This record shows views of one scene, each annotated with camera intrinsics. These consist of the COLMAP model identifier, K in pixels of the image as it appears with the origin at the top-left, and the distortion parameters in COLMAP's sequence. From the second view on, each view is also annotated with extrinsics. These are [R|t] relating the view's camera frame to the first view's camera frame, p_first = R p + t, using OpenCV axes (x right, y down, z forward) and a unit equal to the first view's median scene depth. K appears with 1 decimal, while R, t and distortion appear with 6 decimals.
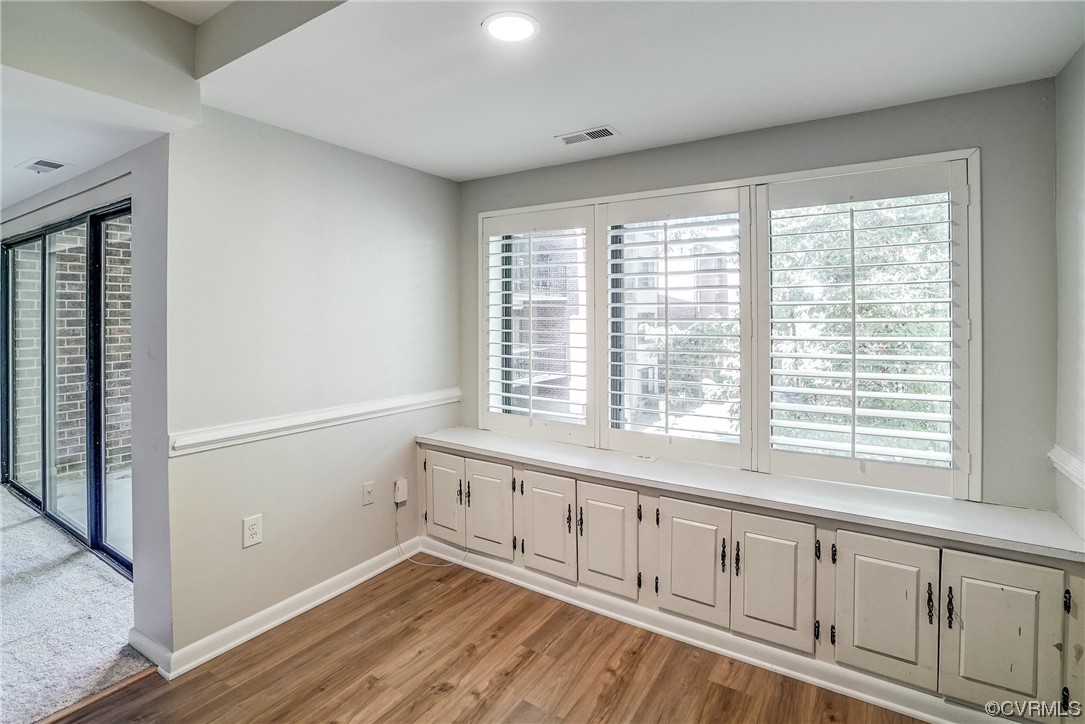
lens RADIAL K [[521.0, 0, 536.7], [0, 521.0, 311.6], [0, 0, 1]] dist [-0.049307, 0.014975]
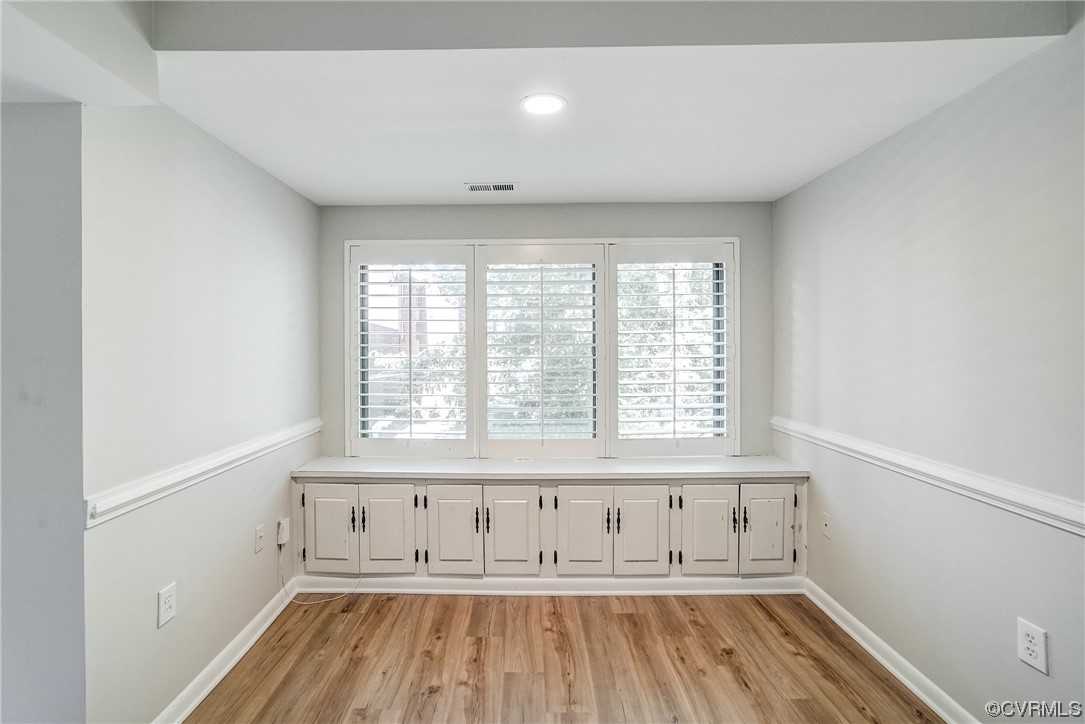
lens RADIAL K [[490.0, 0, 531.9], [0, 490.0, 343.7], [0, 0, 1]] dist [-0.024658, 0.002916]
pose [[0.846051, -0.005247, 0.533076, -0.446702], [0.001569, 0.999972, 0.007351, 0.003614], [-0.533100, -0.005383, 0.846035, 0.027633]]
